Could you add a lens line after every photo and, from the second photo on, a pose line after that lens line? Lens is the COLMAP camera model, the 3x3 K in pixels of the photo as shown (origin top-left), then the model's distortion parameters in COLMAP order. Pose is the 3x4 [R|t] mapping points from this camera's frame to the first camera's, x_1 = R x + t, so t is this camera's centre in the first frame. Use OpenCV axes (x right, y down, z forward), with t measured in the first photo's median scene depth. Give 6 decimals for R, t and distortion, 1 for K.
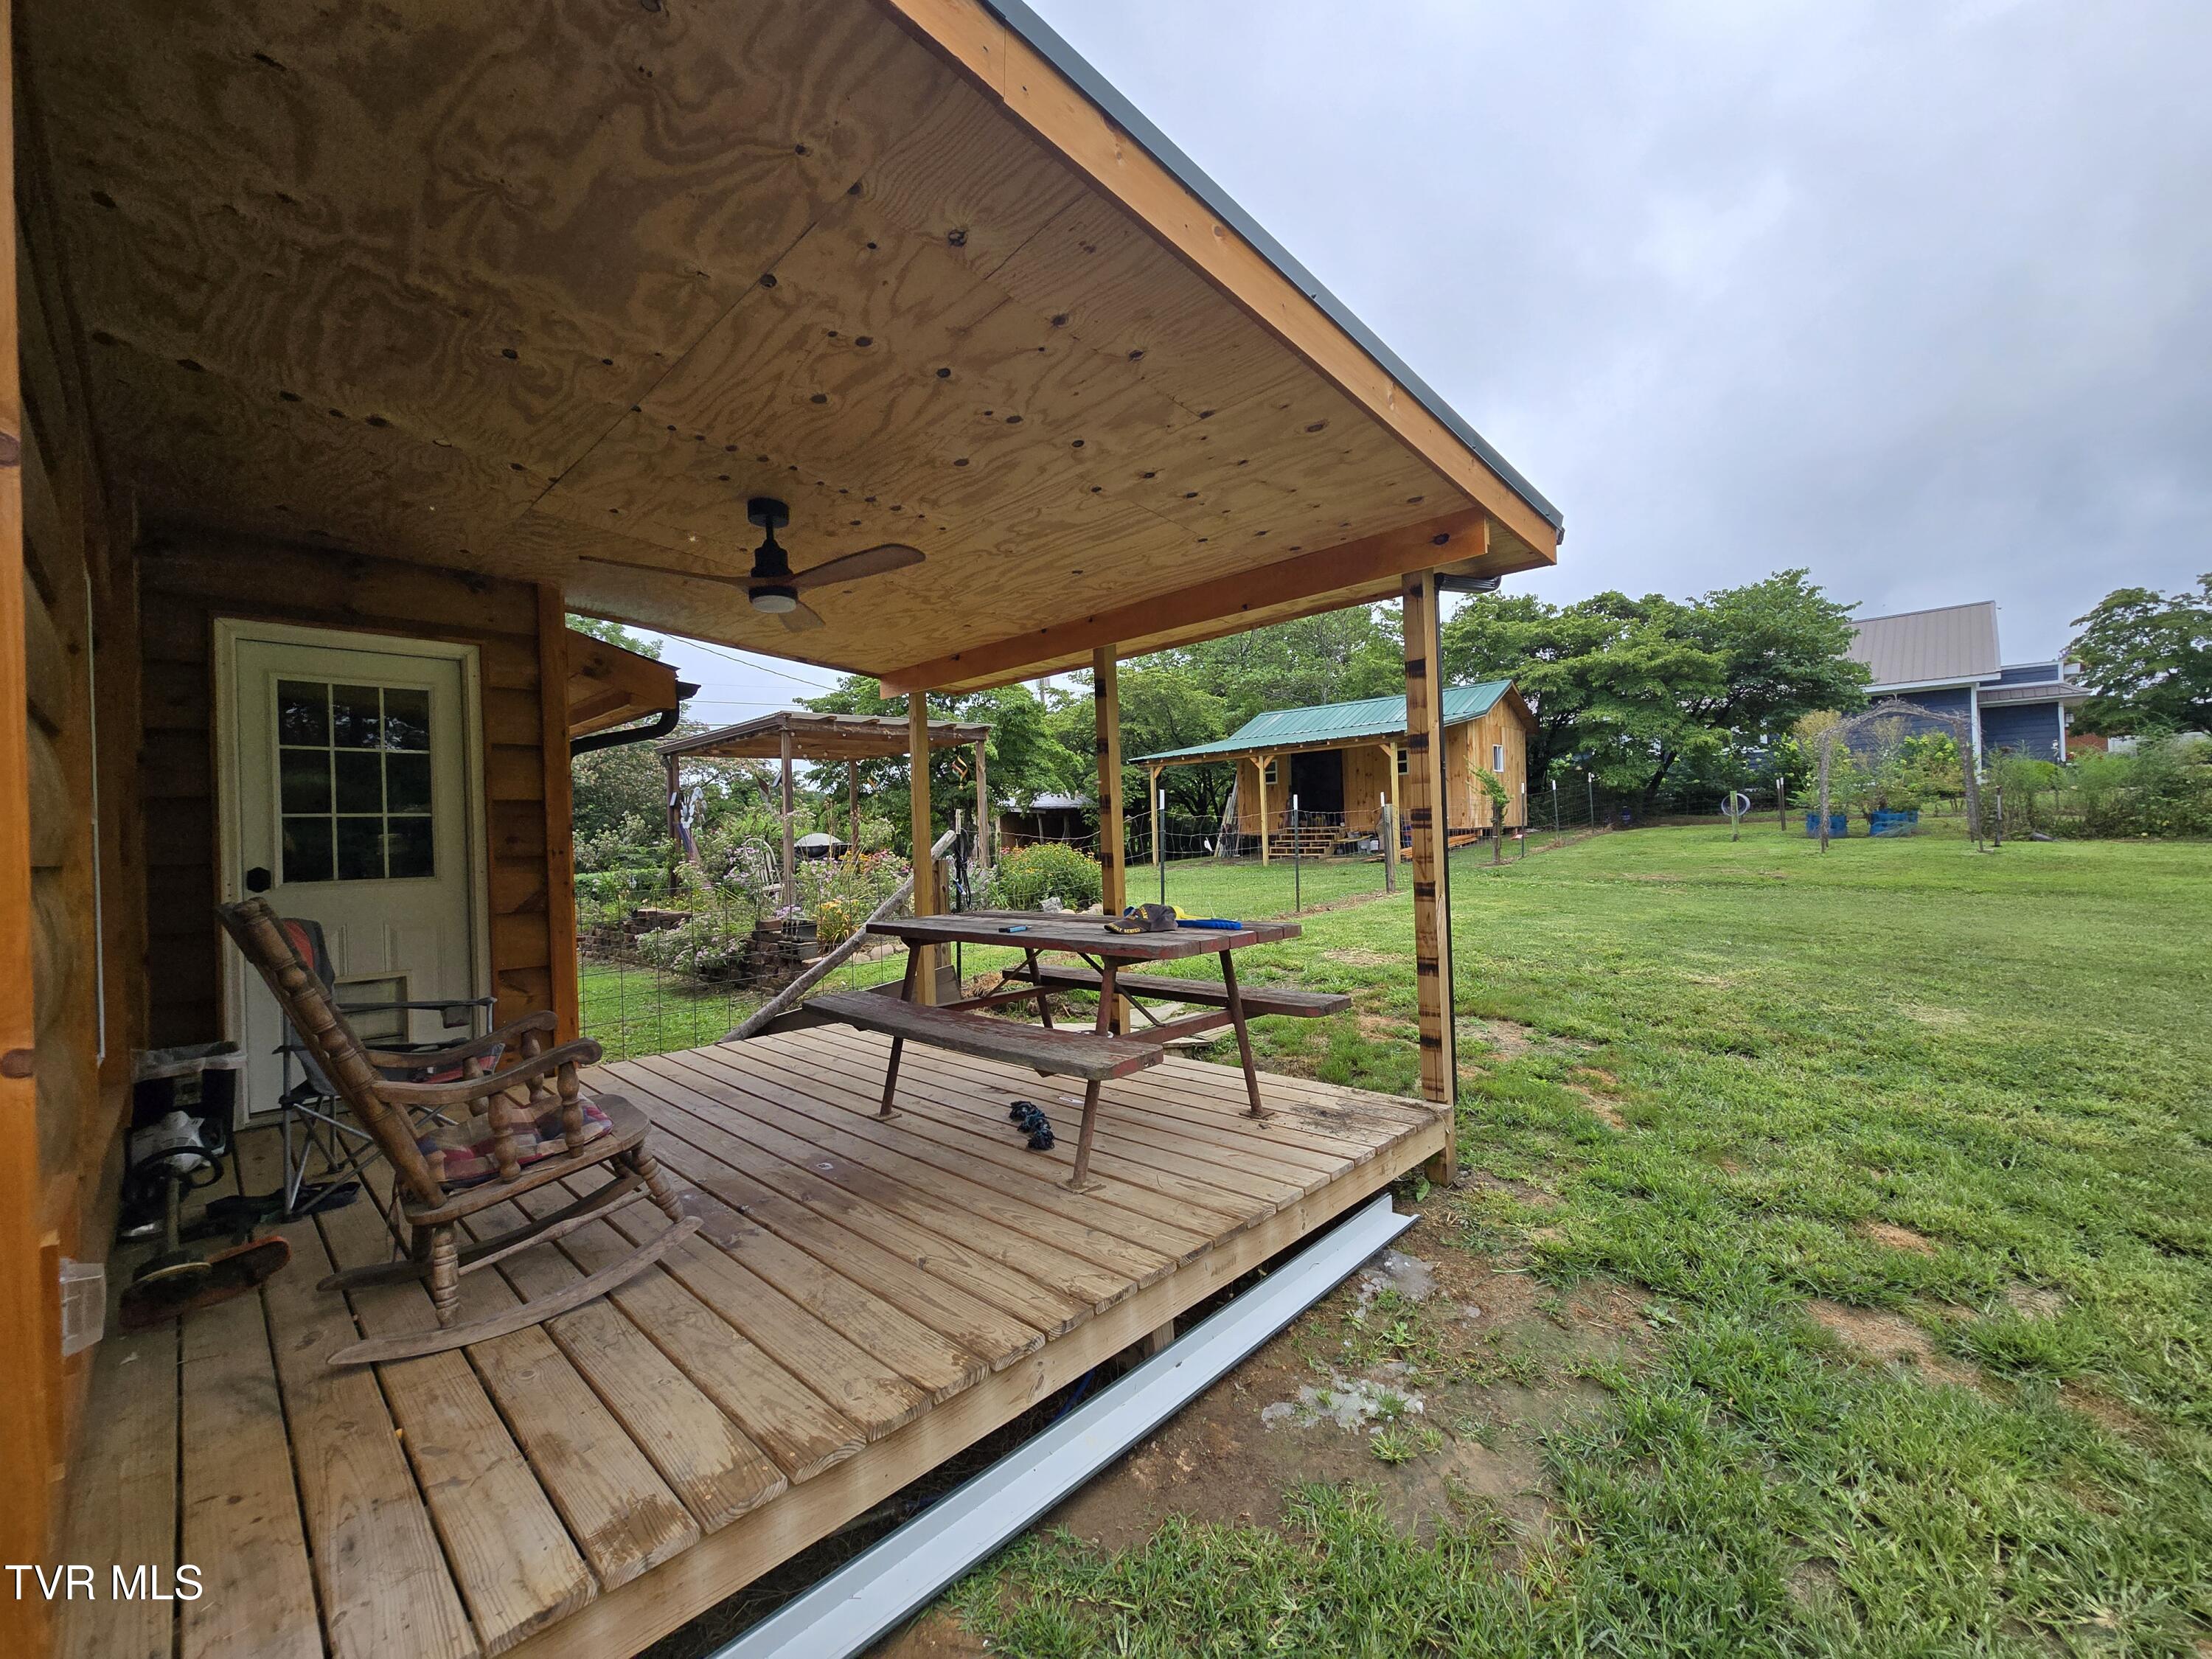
lens RADIAL K [[907.1, 0, 1103.6], [0, 907.1, 833.4], [0, 0, 1]] dist [-0.002723, 0.002655]
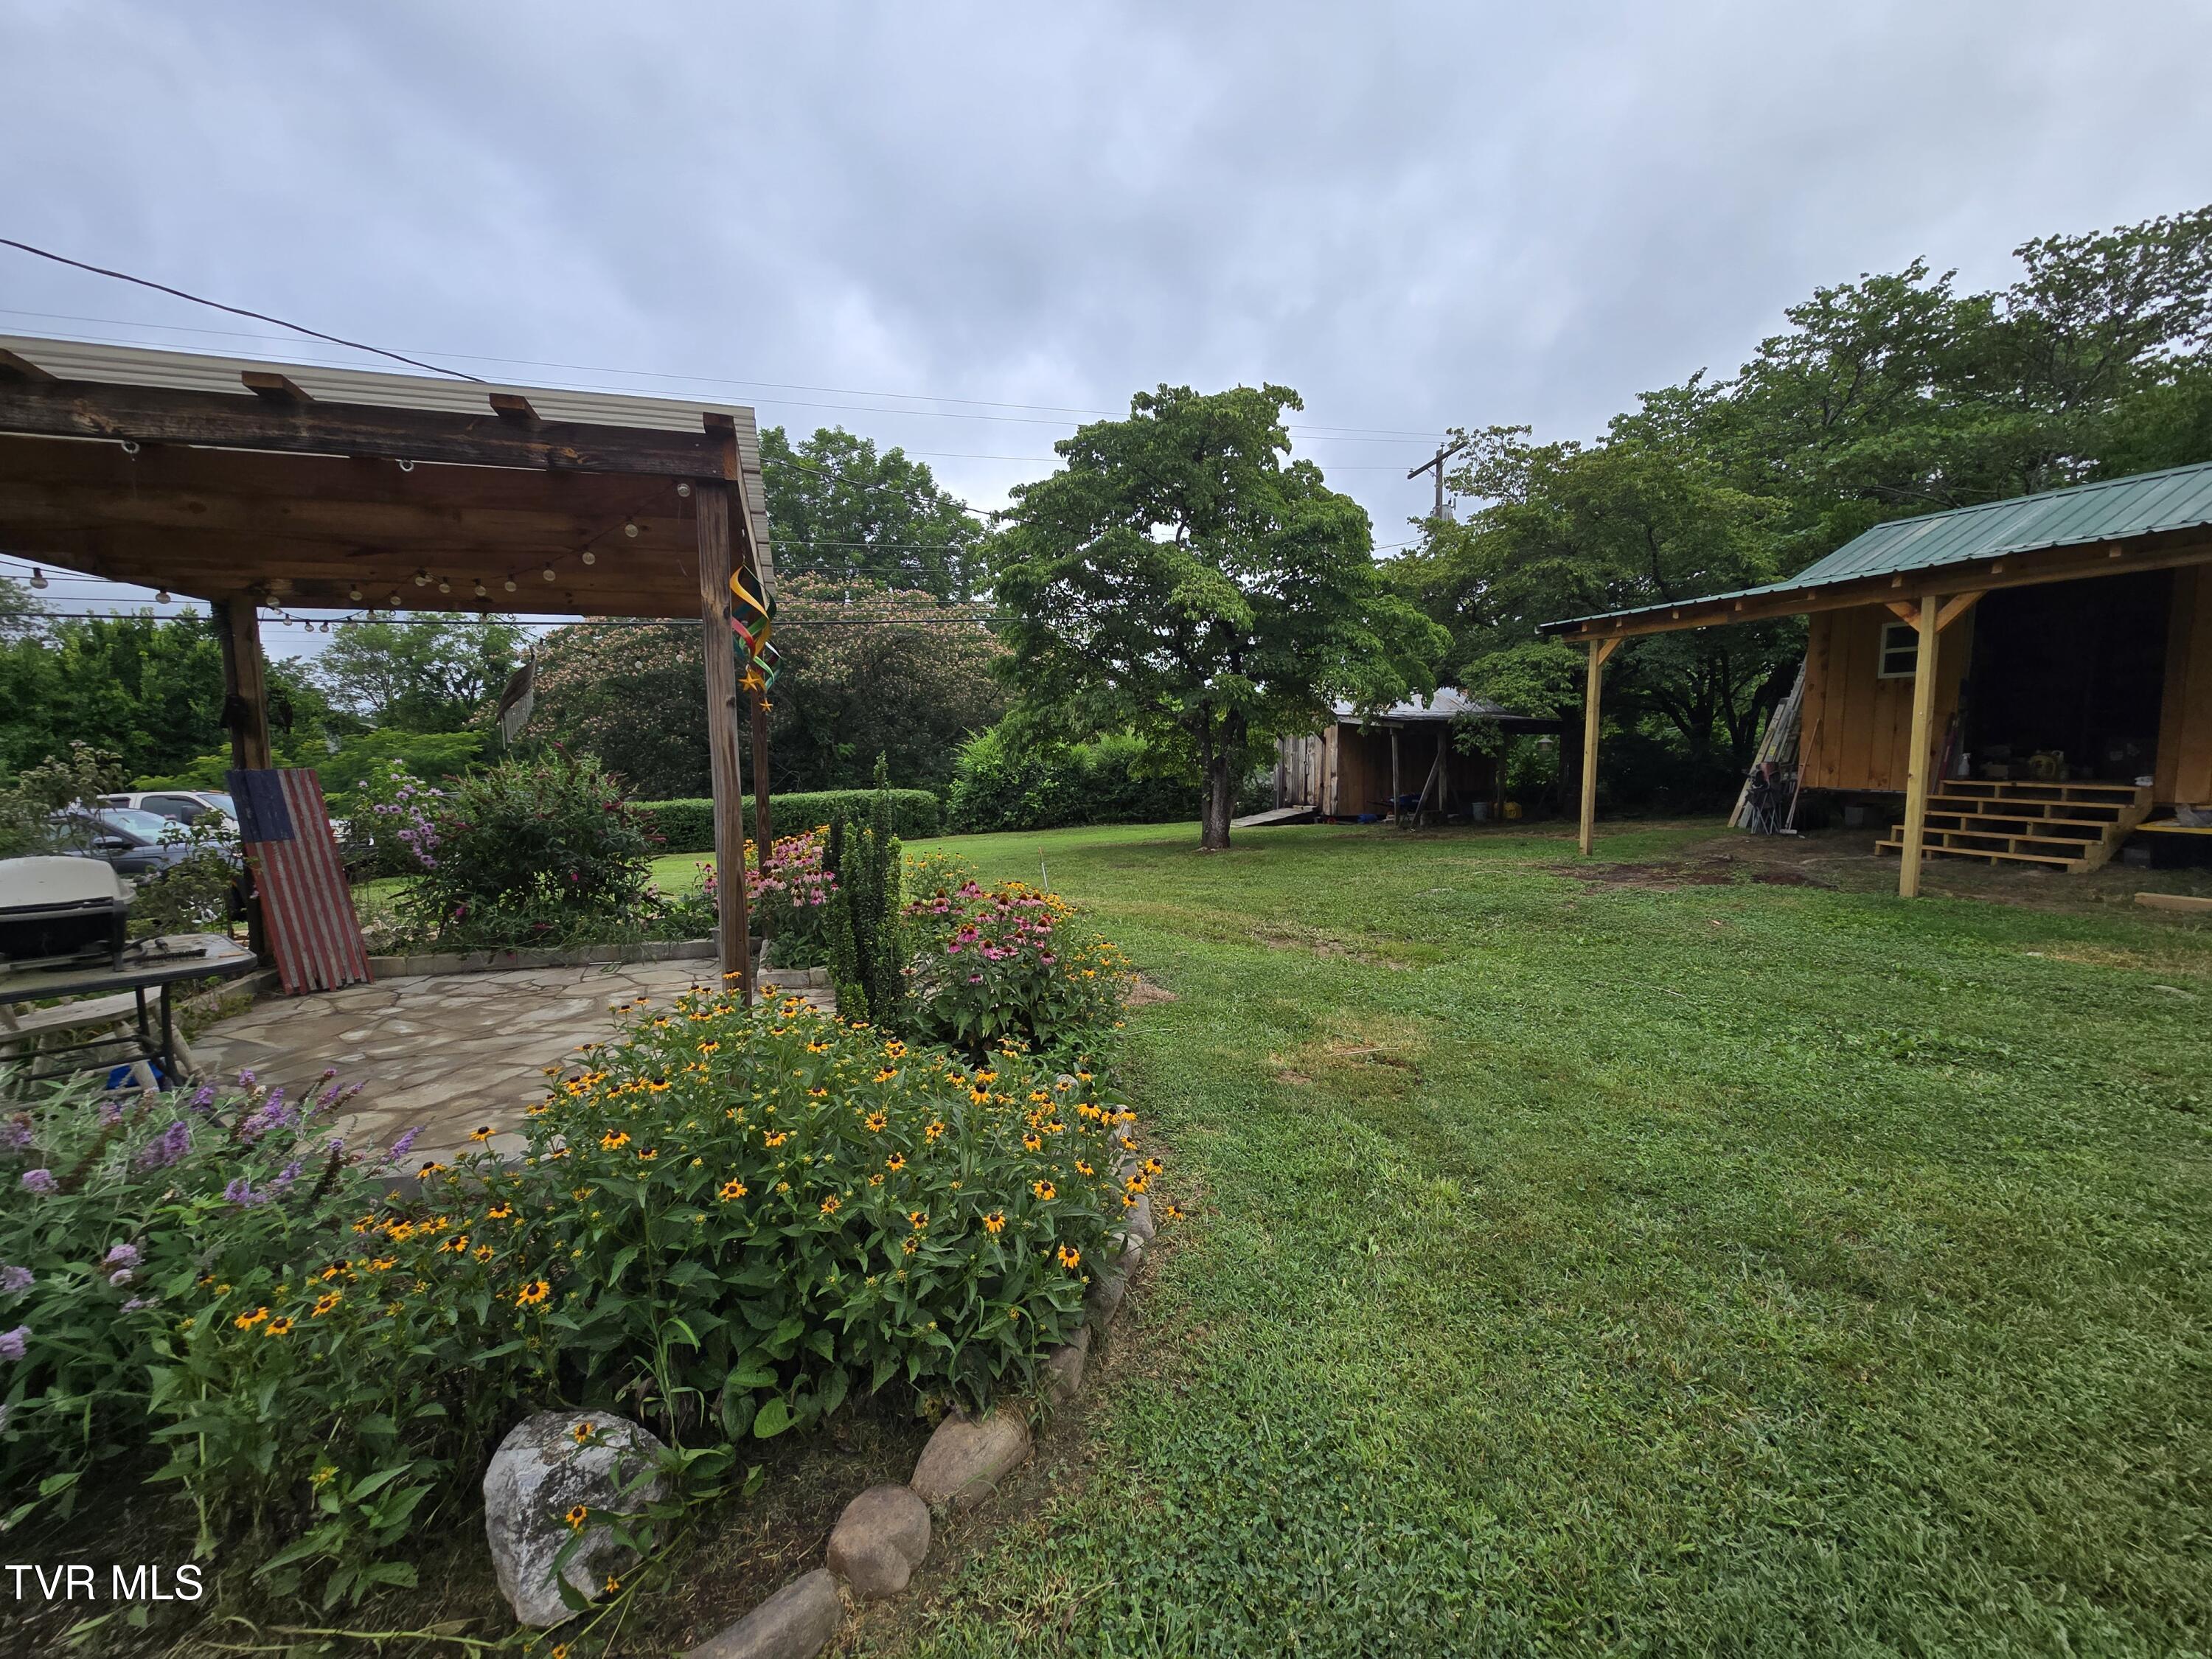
lens RADIAL K [[907.1, 0, 1106.1], [0, 907.1, 837.8], [0, 0, 1]] dist [-0.002723, 0.002655]
pose [[0.896647, 0.071730, -0.436897, 0.240472], [-0.020839, 0.992532, 0.120187, -0.146877], [0.442256, -0.098661, 0.891446, 2.924867]]
